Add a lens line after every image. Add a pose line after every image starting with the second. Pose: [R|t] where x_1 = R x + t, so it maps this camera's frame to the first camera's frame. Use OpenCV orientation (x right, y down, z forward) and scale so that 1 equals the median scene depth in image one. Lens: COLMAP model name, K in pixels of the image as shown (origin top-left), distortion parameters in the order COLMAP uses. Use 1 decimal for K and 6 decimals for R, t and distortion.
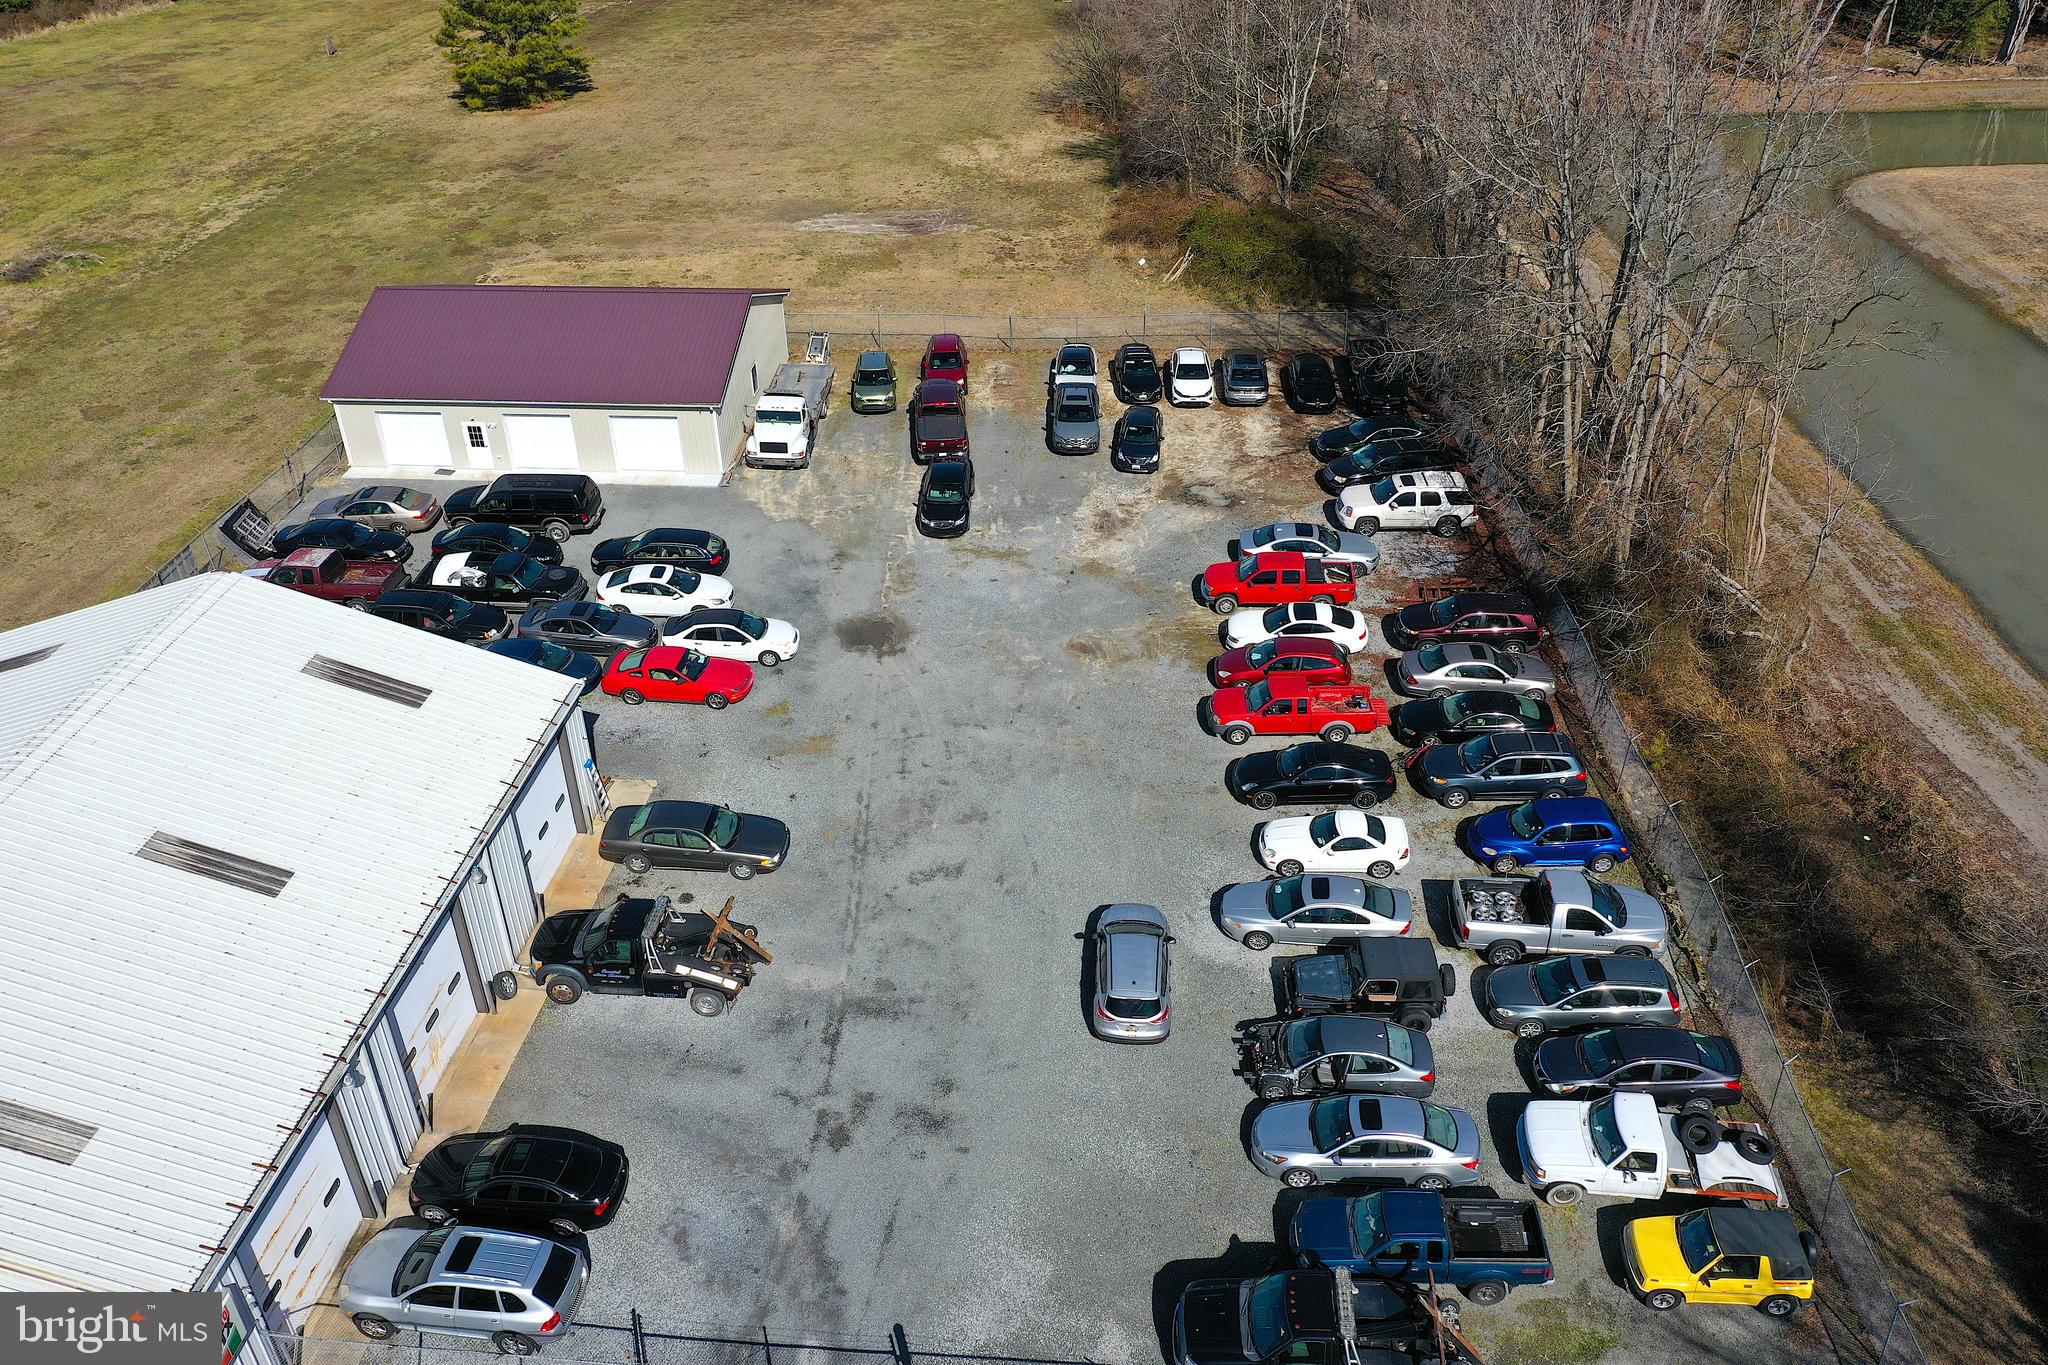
lens RADIAL K [[1626.2, 0, 1027.4], [0, 1626.2, 684.2], [0, 0, 1]] dist [0.000453, -0.000699]
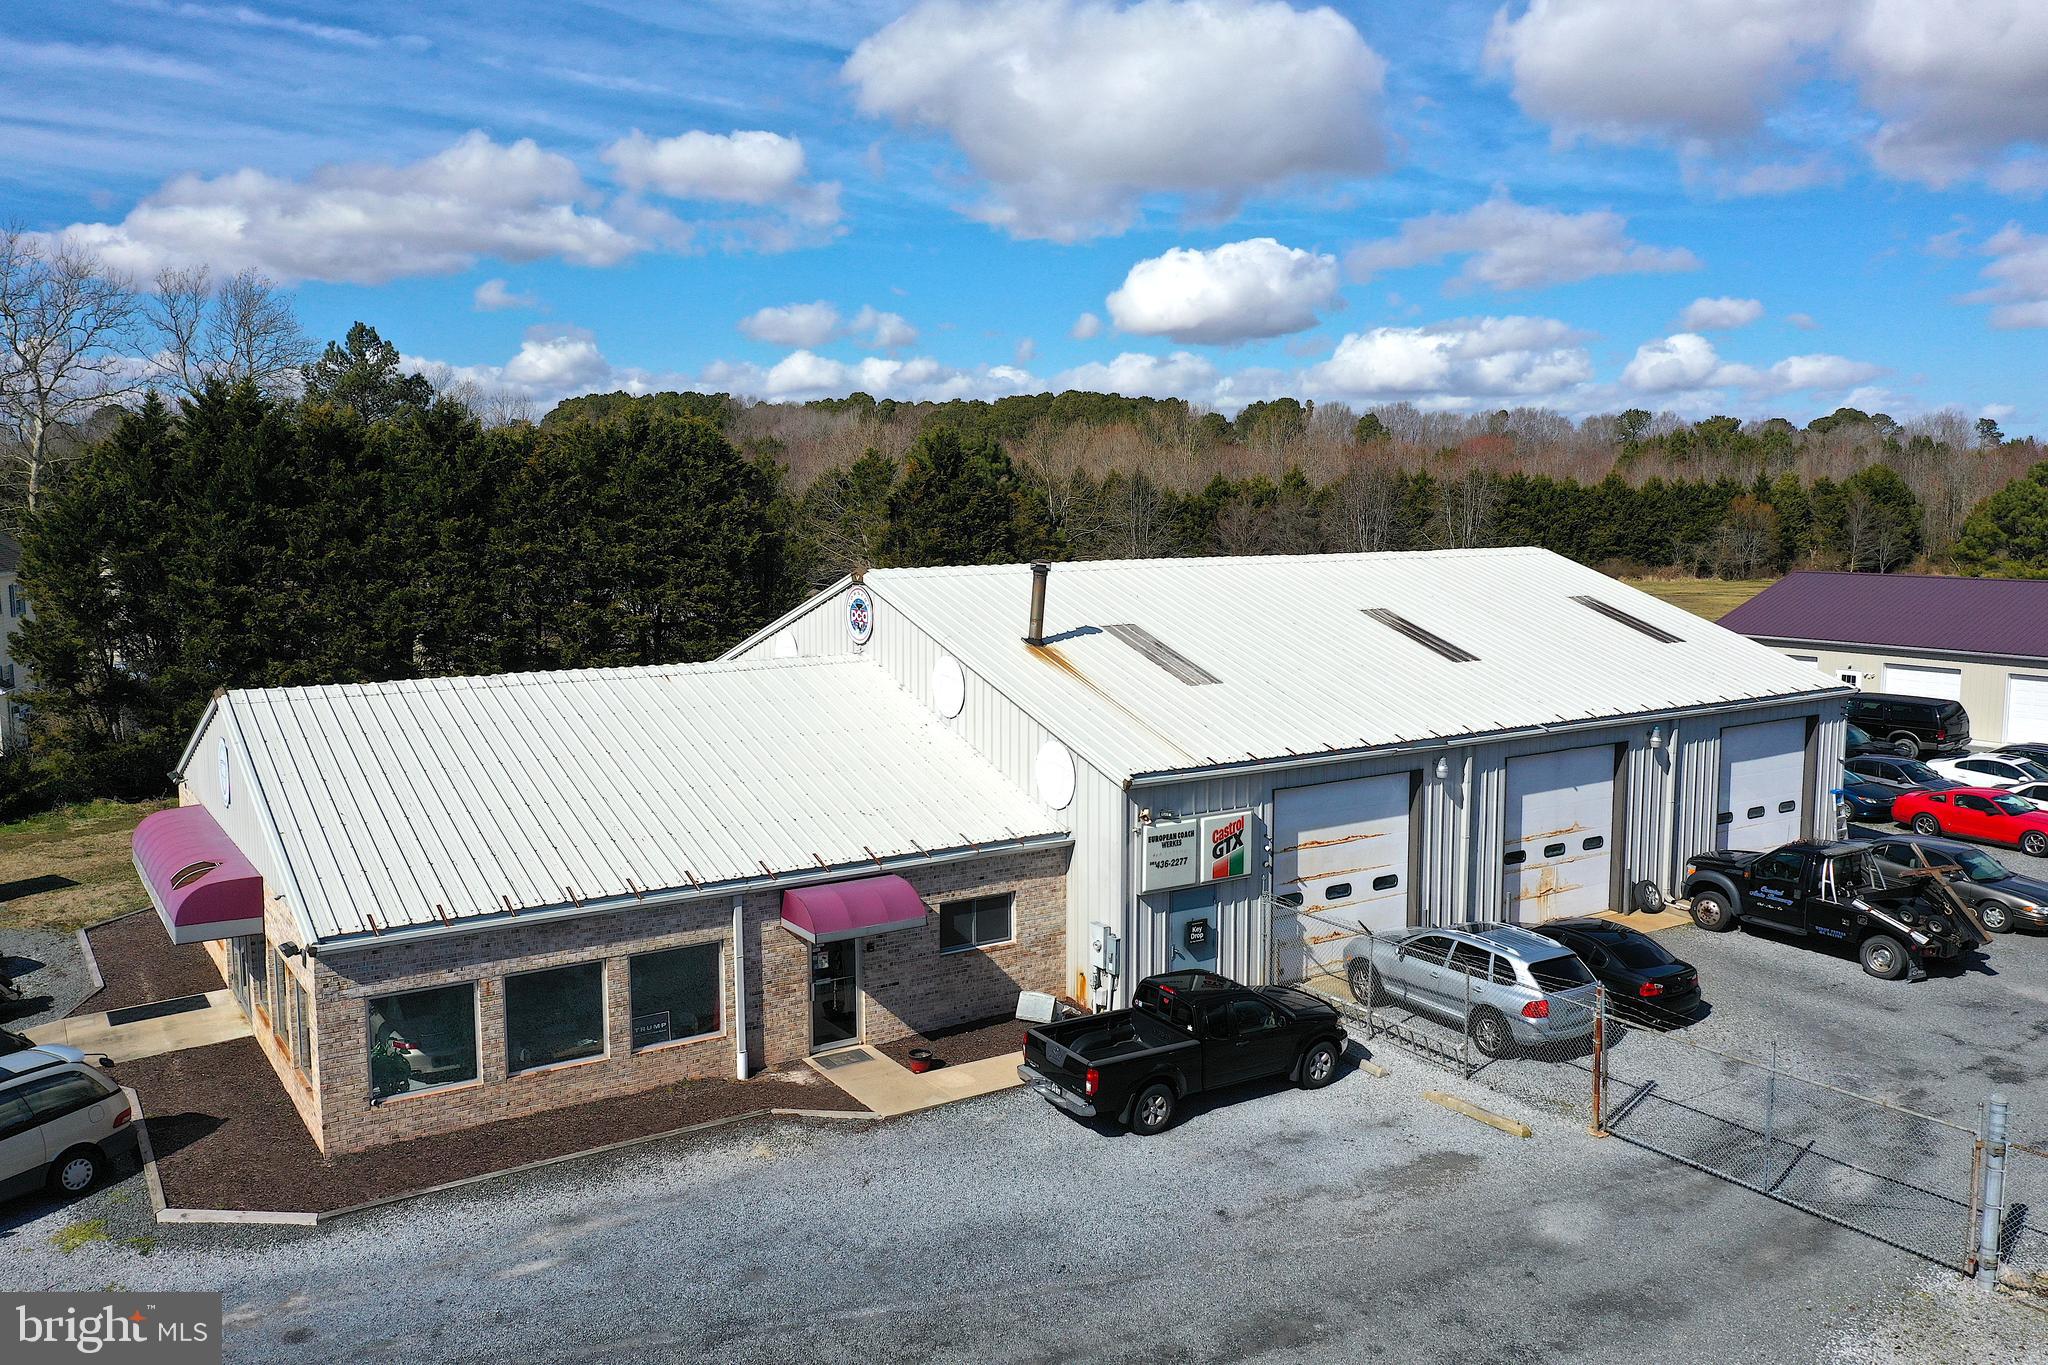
lens RADIAL K [[1626.2, 0, 1027.4], [0, 1626.2, 684.2], [0, 0, 1]] dist [0.000453, -0.000699]
pose [[0.639420, 0.106302, -0.761473, 0.067374], [-0.423238, 0.875498, -0.233180, 0.245961], [0.641881, 0.471384, 0.604802, 0.117560]]
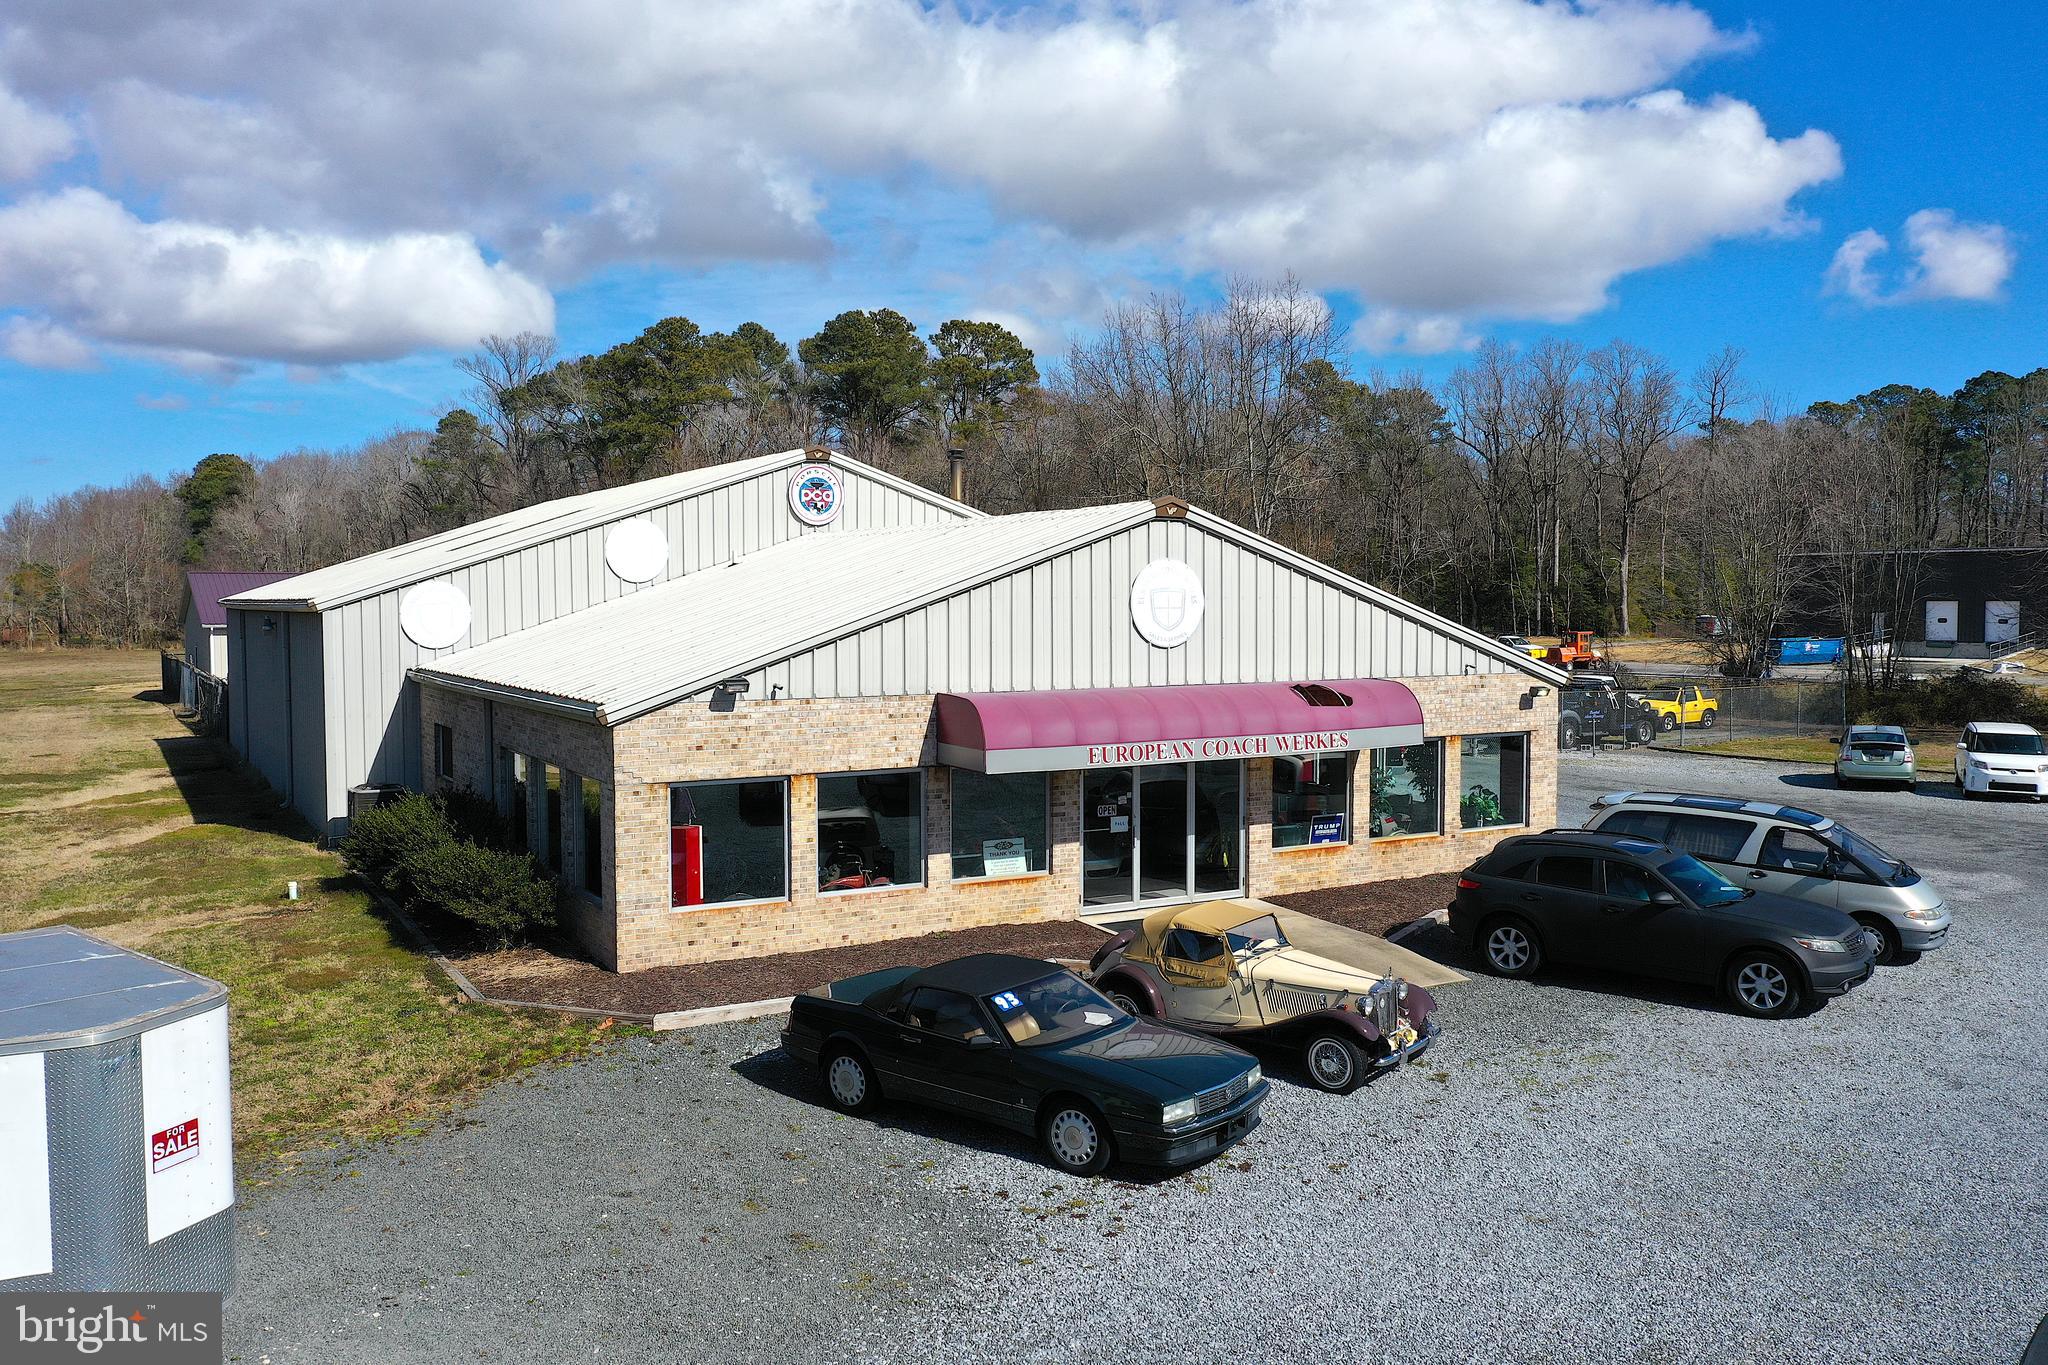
lens RADIAL K [[1626.2, 0, 1027.4], [0, 1626.2, 684.2], [0, 0, 1]] dist [0.000453, -0.000699]
pose [[0.802604, -0.013853, 0.596352, -0.574967], [0.312207, 0.861620, -0.400171, 0.388501], [-0.508285, 0.507364, 0.695865, 0.042872]]
